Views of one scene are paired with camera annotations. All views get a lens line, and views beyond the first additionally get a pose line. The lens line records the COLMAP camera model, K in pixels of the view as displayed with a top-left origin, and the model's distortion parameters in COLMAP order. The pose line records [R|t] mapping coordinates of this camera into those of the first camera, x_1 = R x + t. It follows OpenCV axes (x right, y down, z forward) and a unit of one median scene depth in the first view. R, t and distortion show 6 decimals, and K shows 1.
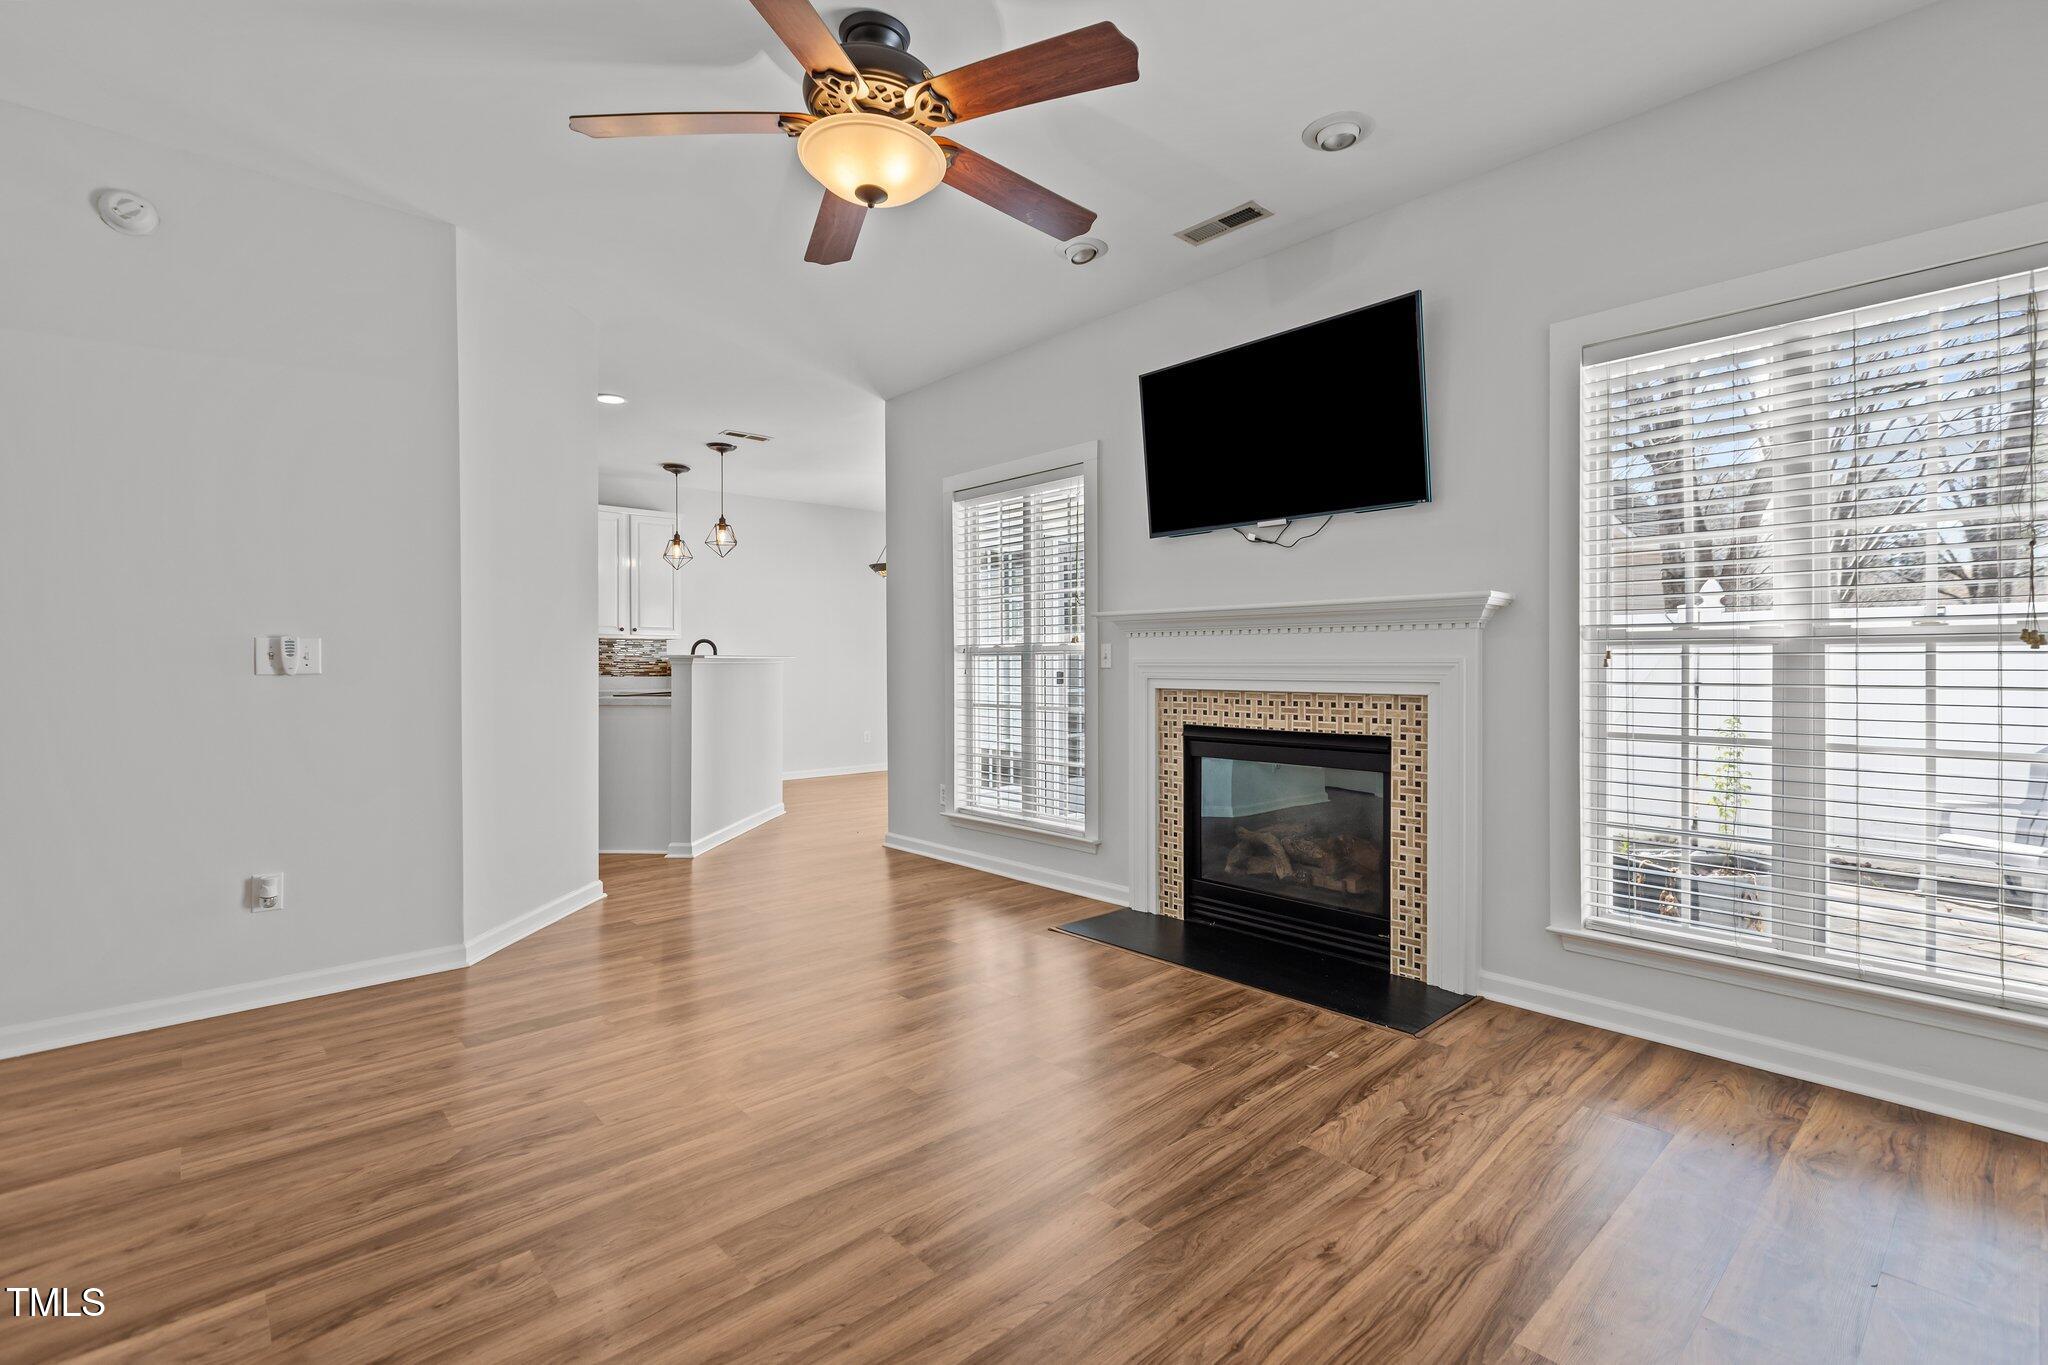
lens RADIAL K [[913.5, 0, 1031.8], [0, 913.5, 669.1], [0, 0, 1]] dist [0.002456, 0.000534]
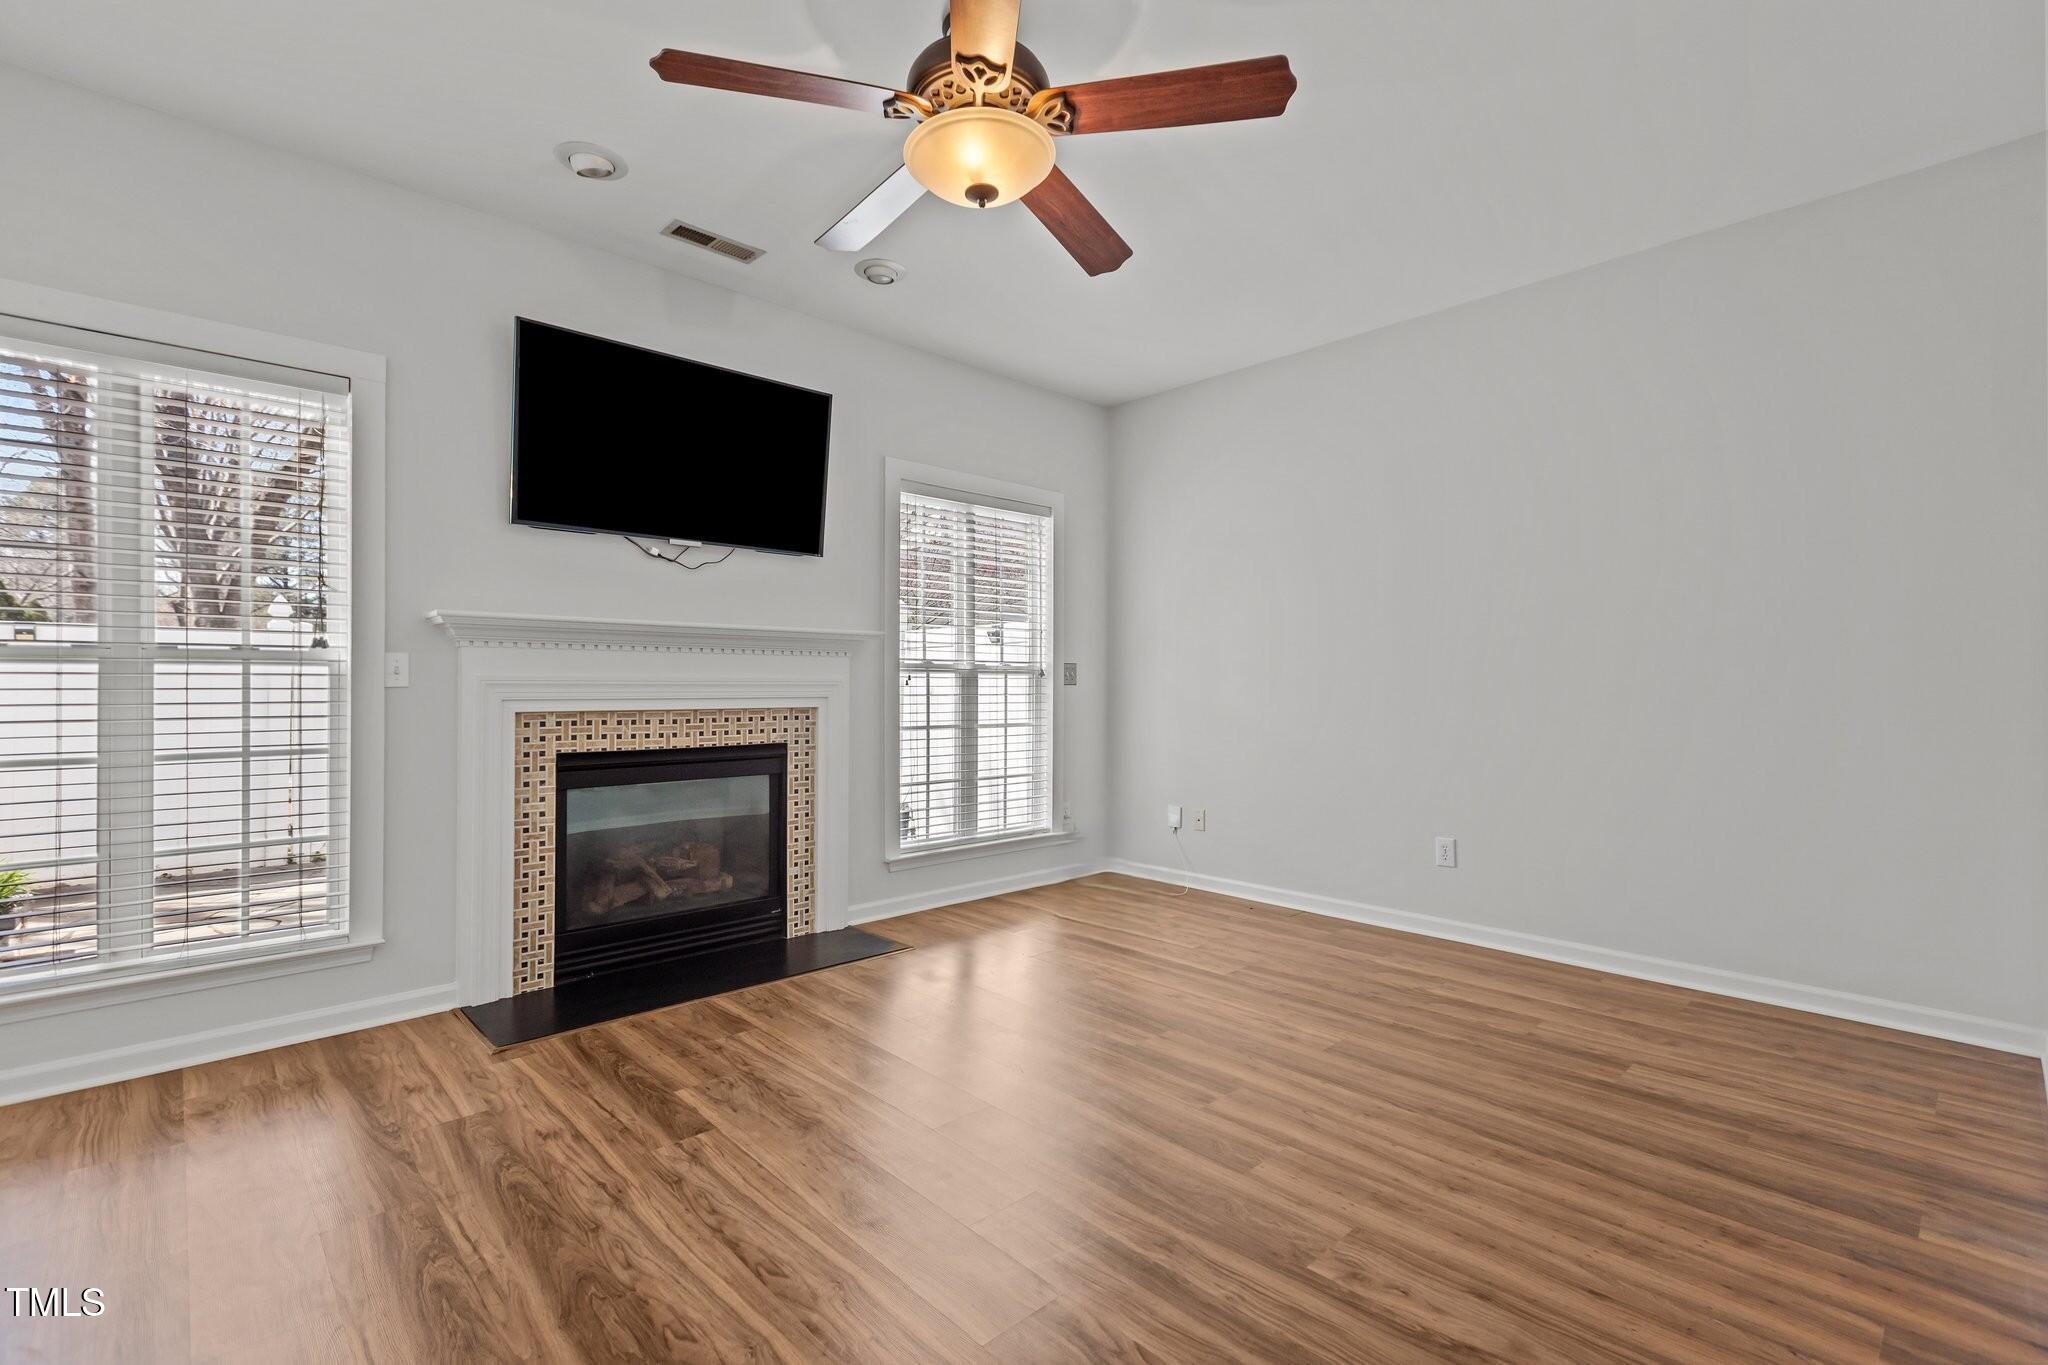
lens RADIAL K [[913.5, 0, 1016.7], [0, 913.5, 686.0], [0, 0, 1]] dist [0.002456, 0.000534]
pose [[0.000662, 0.000237, 1.000000, -0.820422], [0.003944, 0.999992, -0.000239, 0.000278], [-0.999992, 0.003944, 0.000661, 0.697013]]
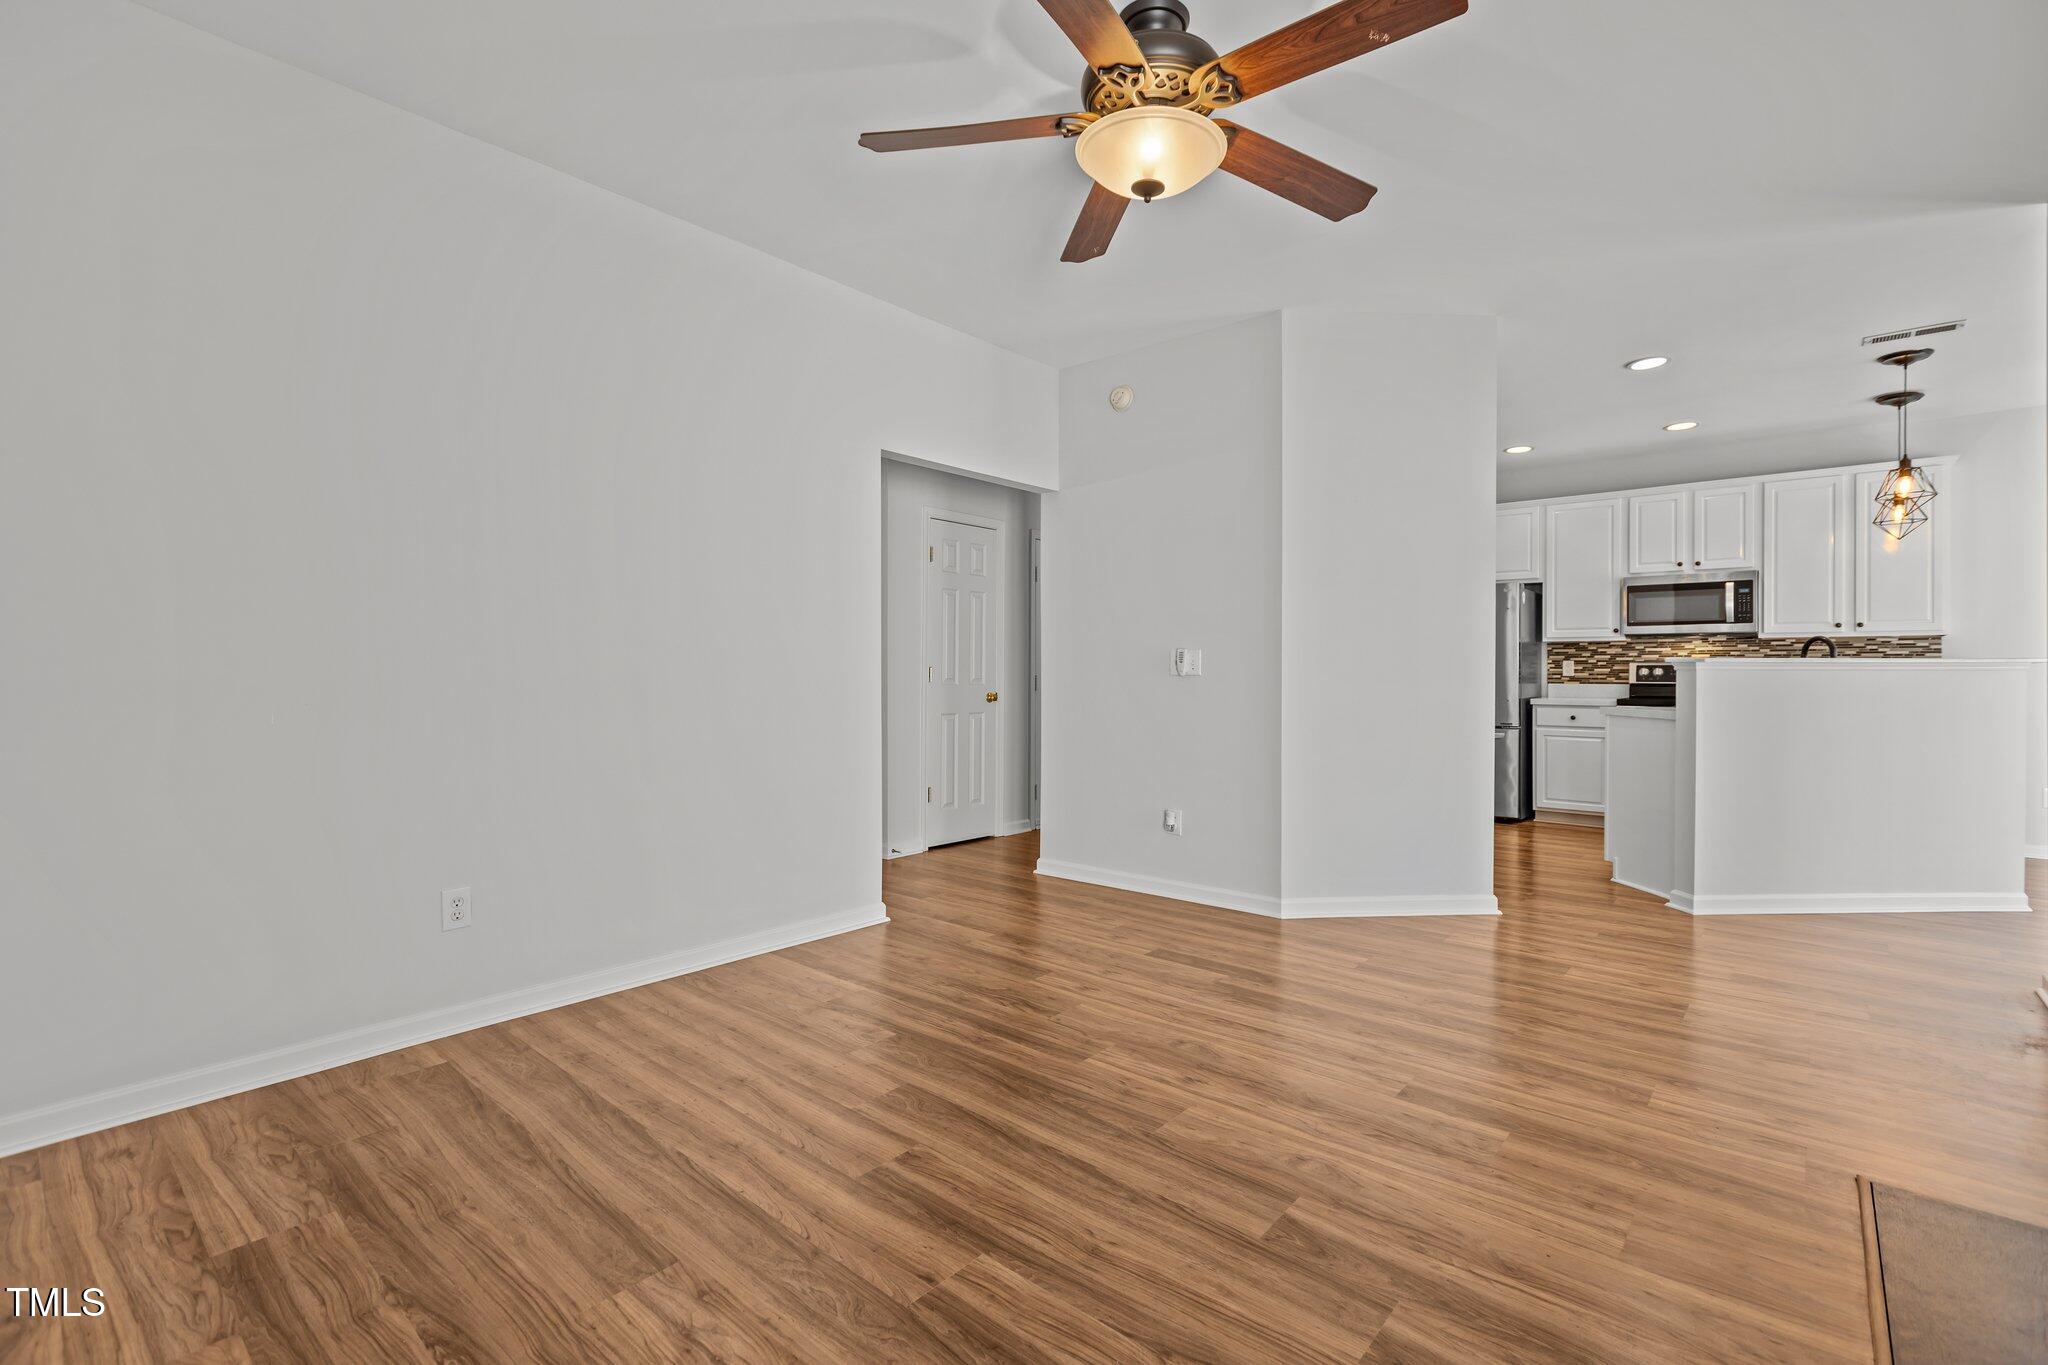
lens RADIAL K [[913.5, 0, 1036.5], [0, 913.5, 671.2], [0, 0, 1]] dist [0.002456, 0.000534]
pose [[0.123403, 0.003236, -0.992351, 0.565008], [-0.007668, 0.999968, 0.002307, -0.002325], [0.992327, 0.007325, 0.123423, 0.552616]]
